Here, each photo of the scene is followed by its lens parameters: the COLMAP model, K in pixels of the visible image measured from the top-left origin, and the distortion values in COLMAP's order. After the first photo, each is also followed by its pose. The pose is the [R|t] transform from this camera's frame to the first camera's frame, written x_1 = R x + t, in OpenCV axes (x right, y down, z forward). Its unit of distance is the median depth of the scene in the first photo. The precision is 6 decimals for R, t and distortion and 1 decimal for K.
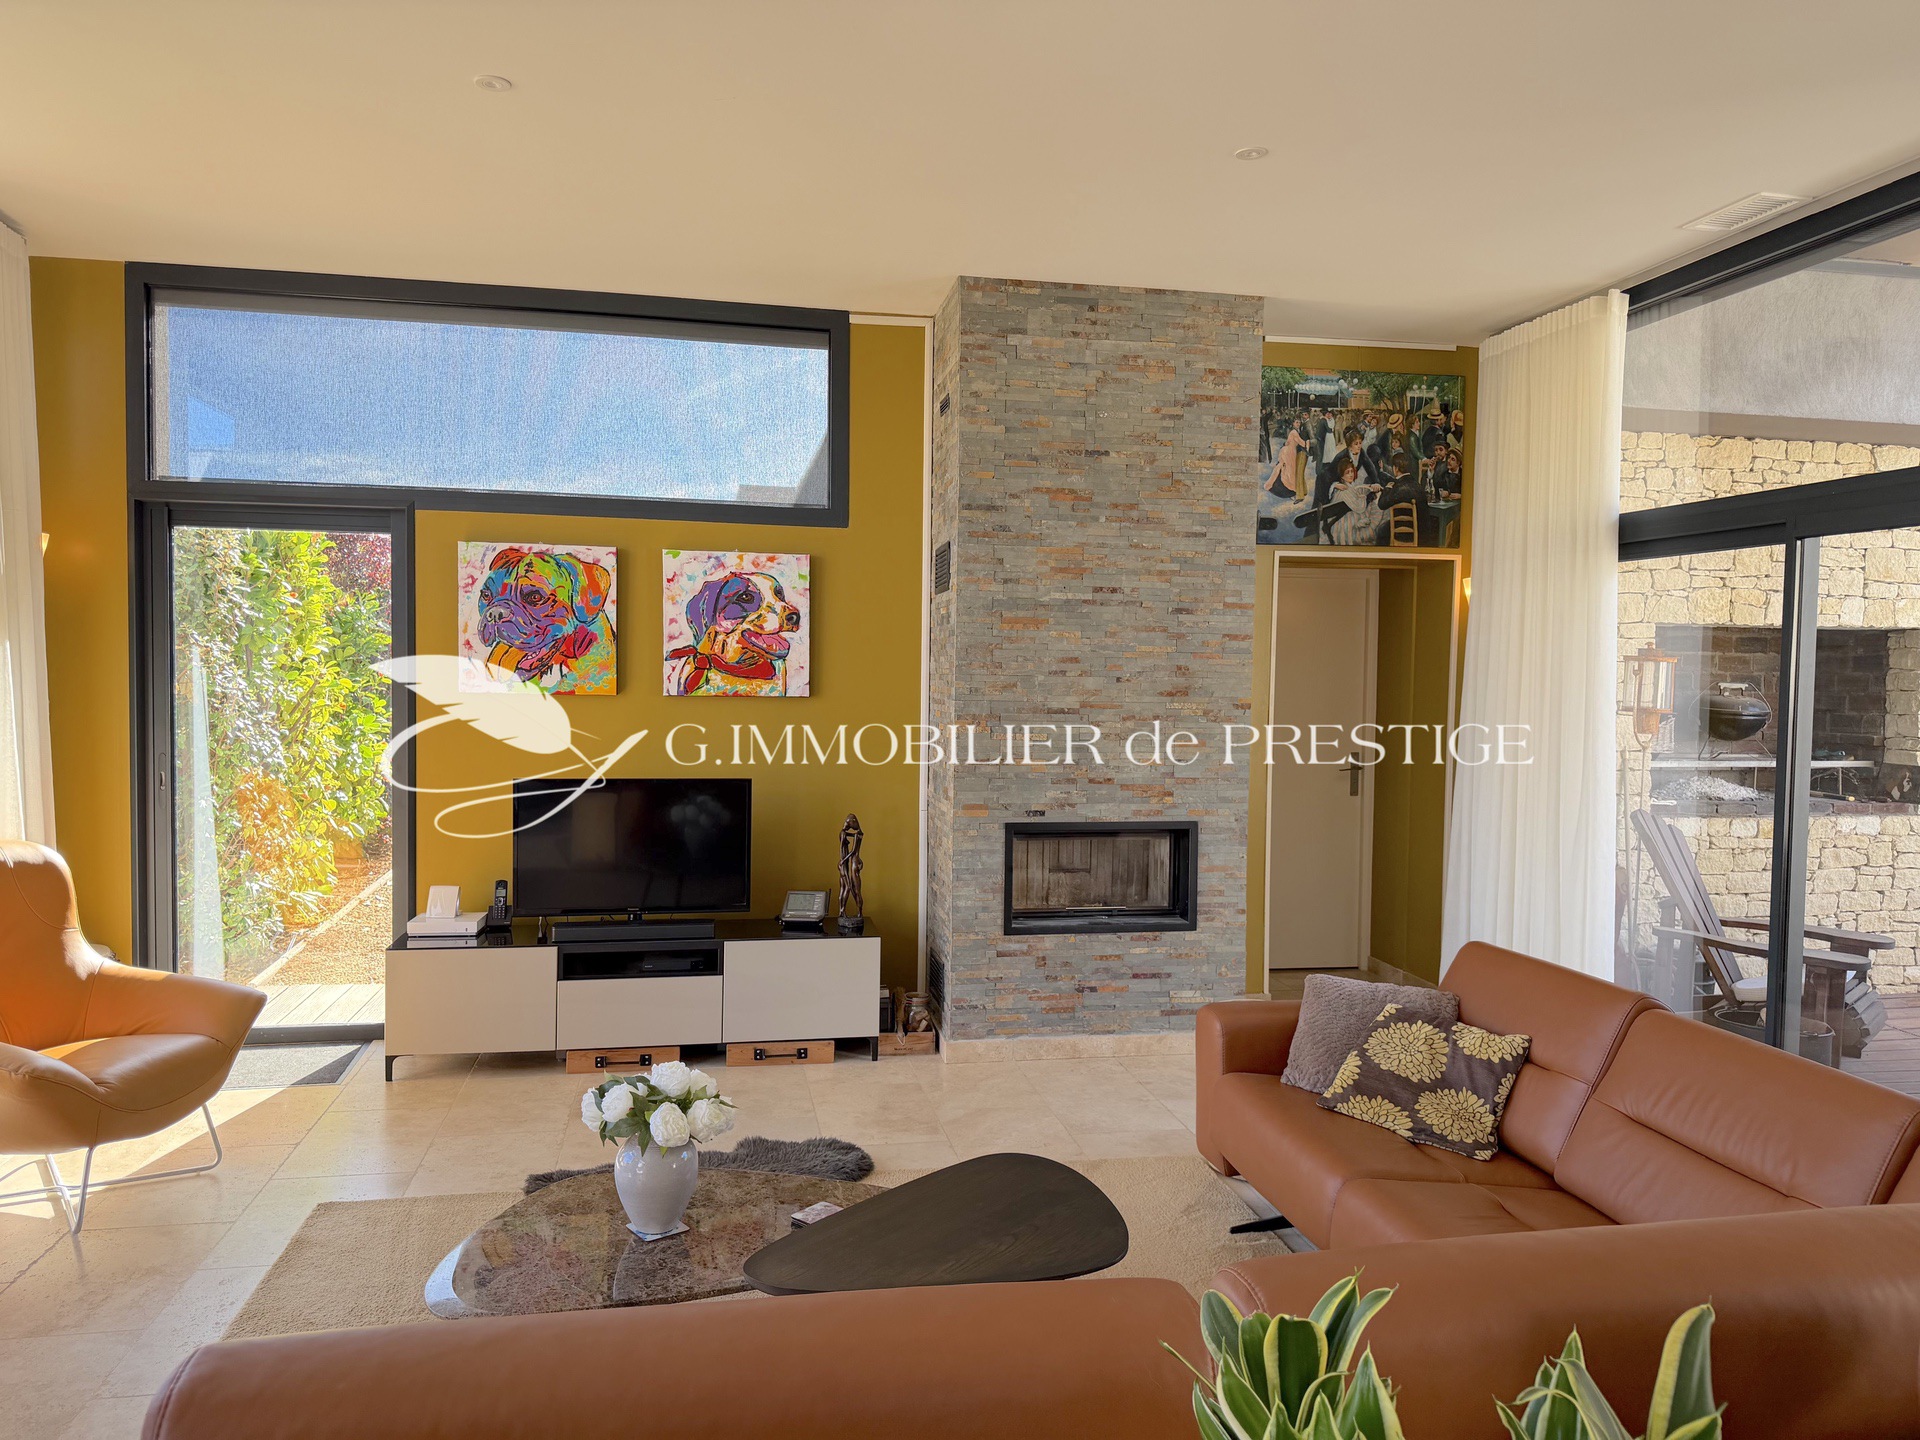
lens RADIAL K [[1346.0, 0, 960.0], [0, 1346.0, 720.0], [0, 0, 1]] dist [0.175656, -0.274238]
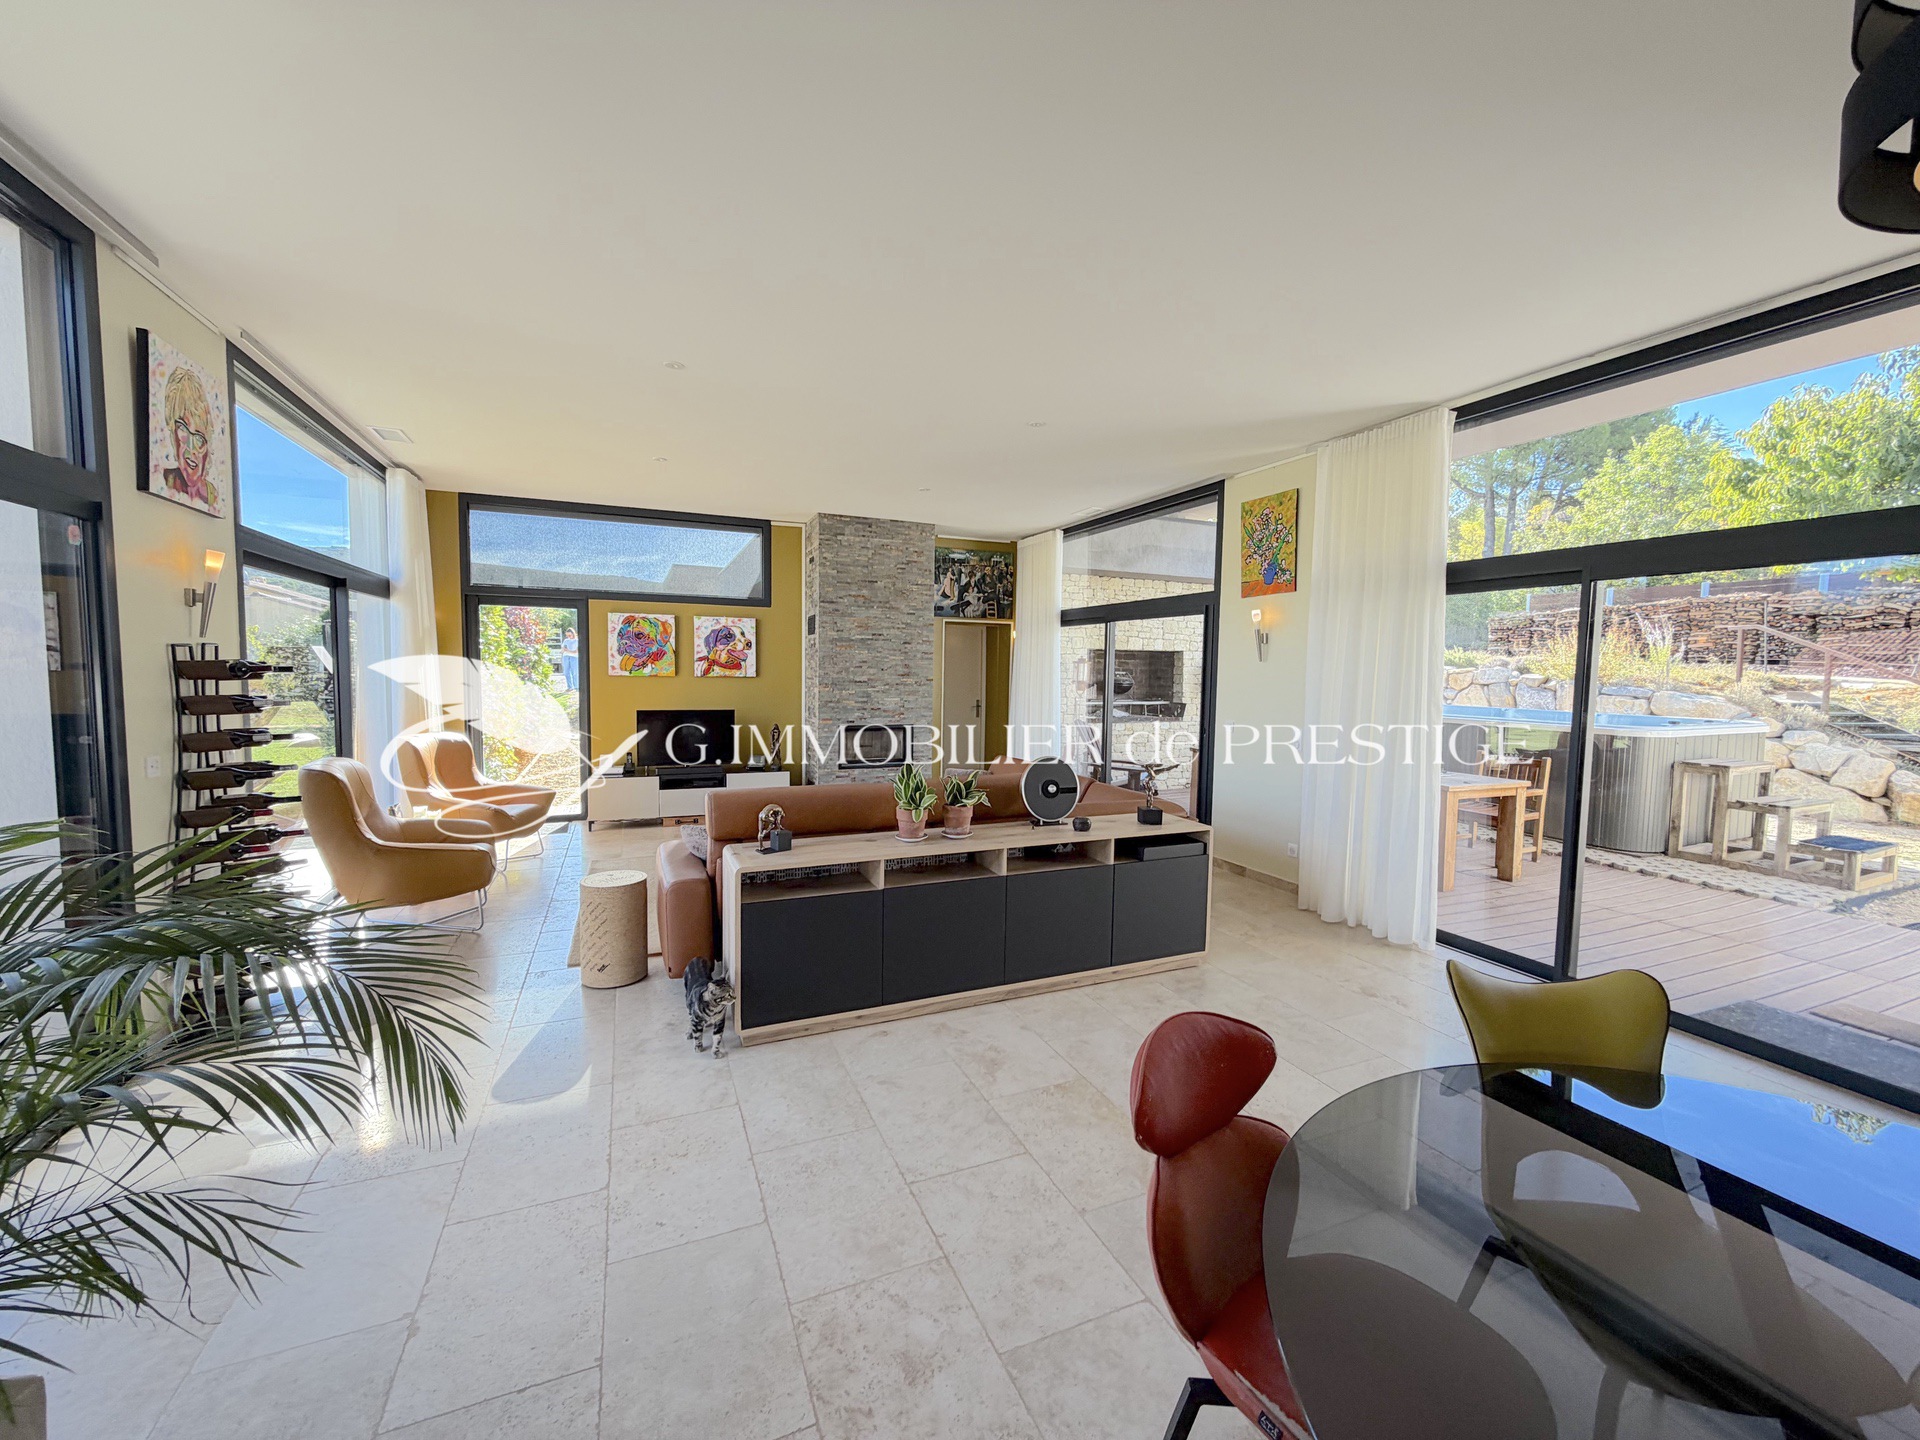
lens RADIAL K [[762.6, 0, 960.0], [0, 762.6, 720.0], [0, 0, 1]] dist [-0.002505, 0.000095]
pose [[0.976802, -0.013872, 0.213693, -0.047853], [0.006676, 0.999387, 0.034361, 0.016202], [-0.214039, -0.032137, 0.976296, -0.434364]]
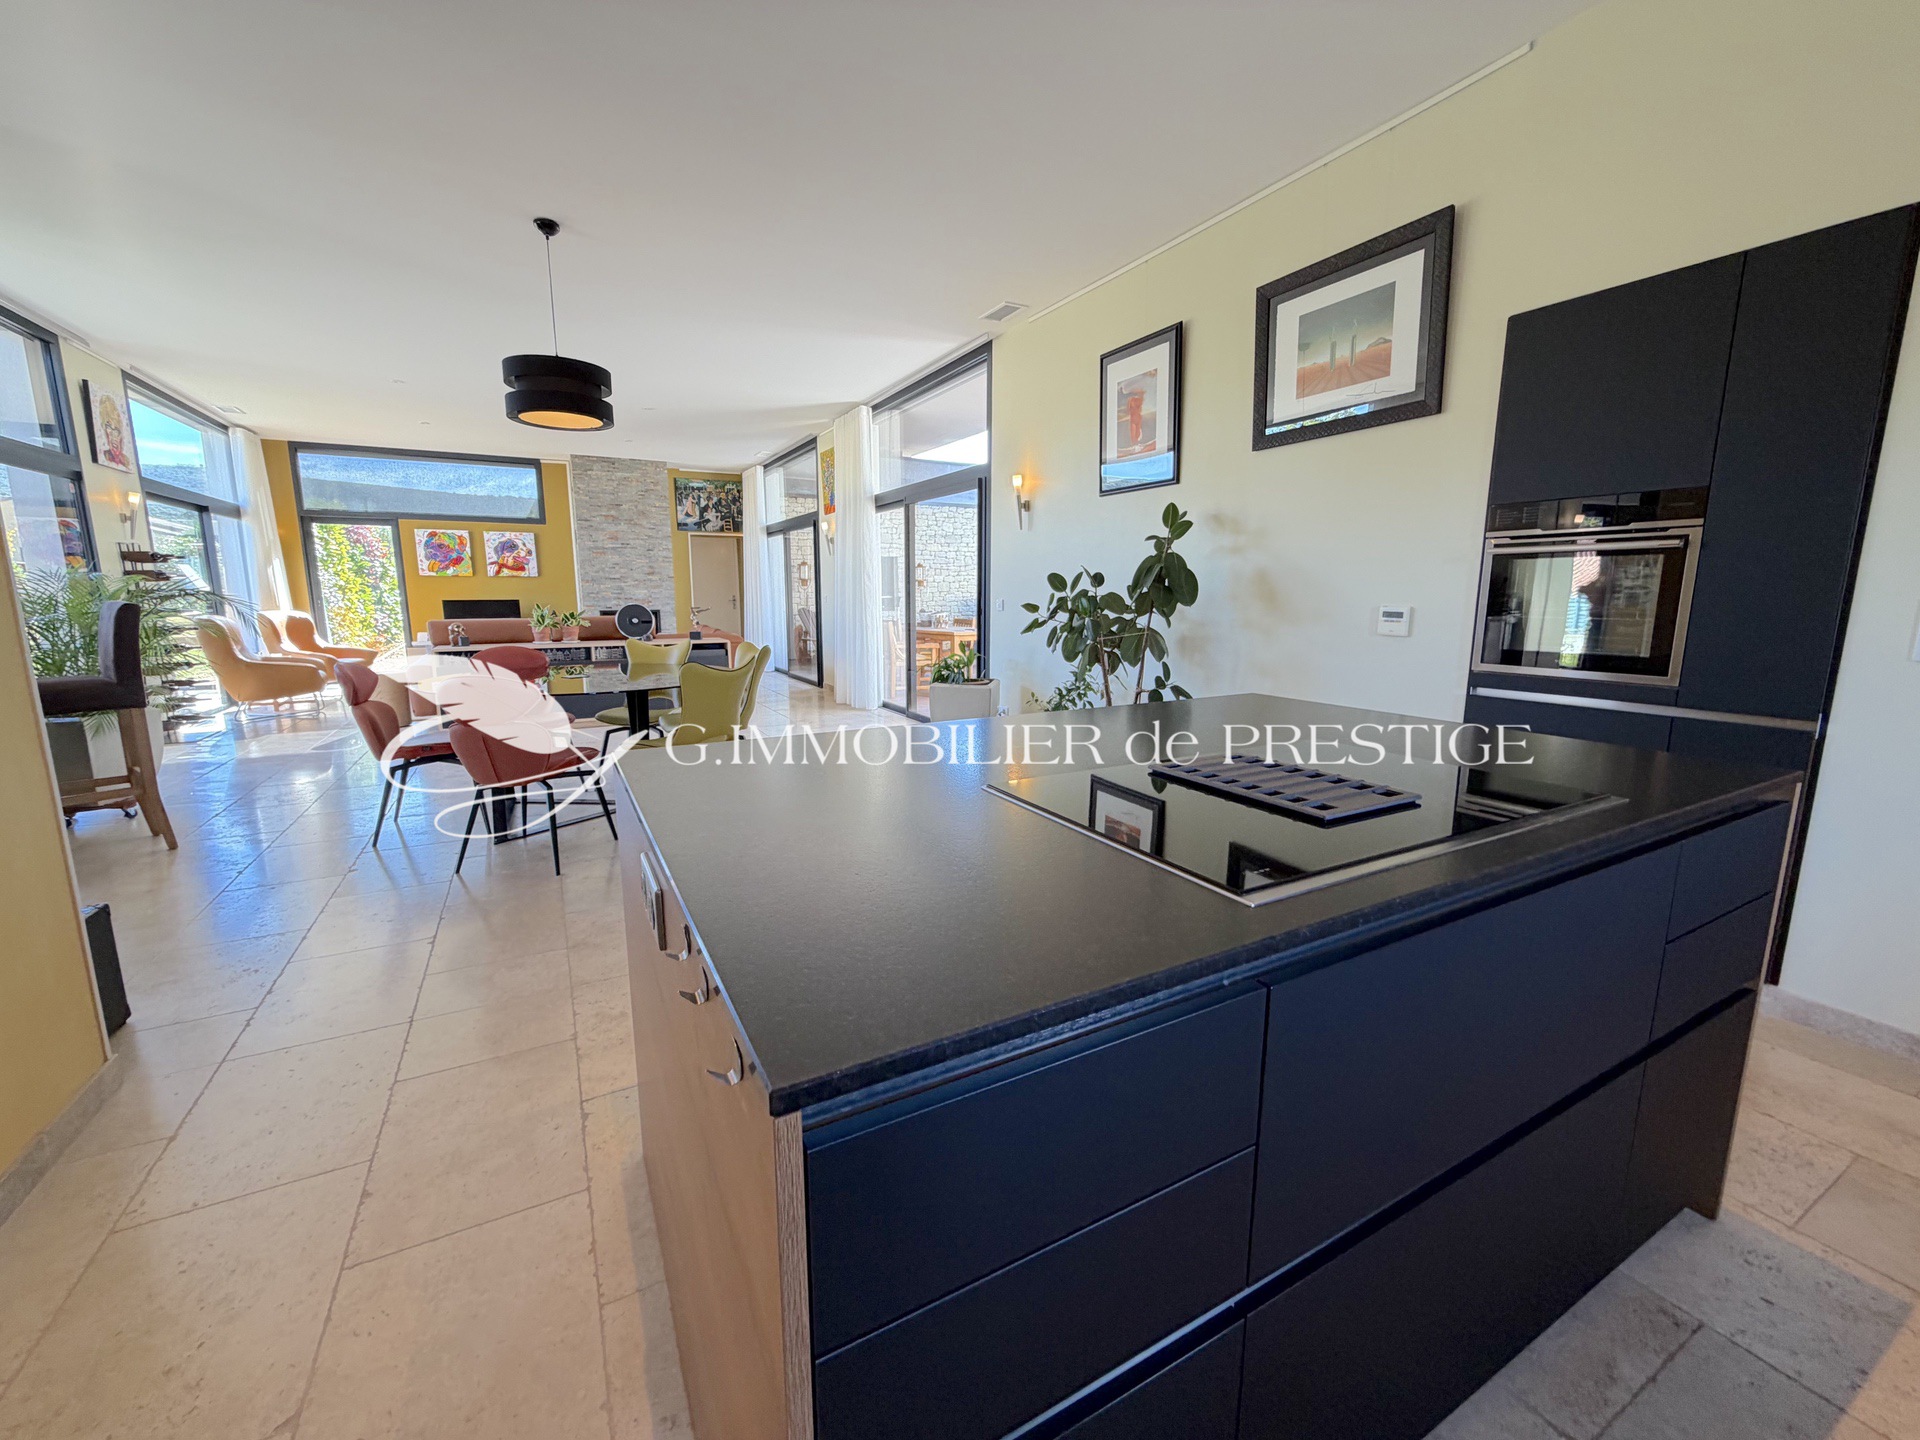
lens RADIAL K [[762.6, 0, 960.0], [0, 762.6, 720.0], [0, 0, 1]] dist [-0.002505, 0.000095]
pose [[0.952046, -0.064841, 0.299005, 0.302044], [0.024737, 0.990398, 0.136011, 0.106632], [-0.304953, -0.122092, 0.944509, -1.168078]]
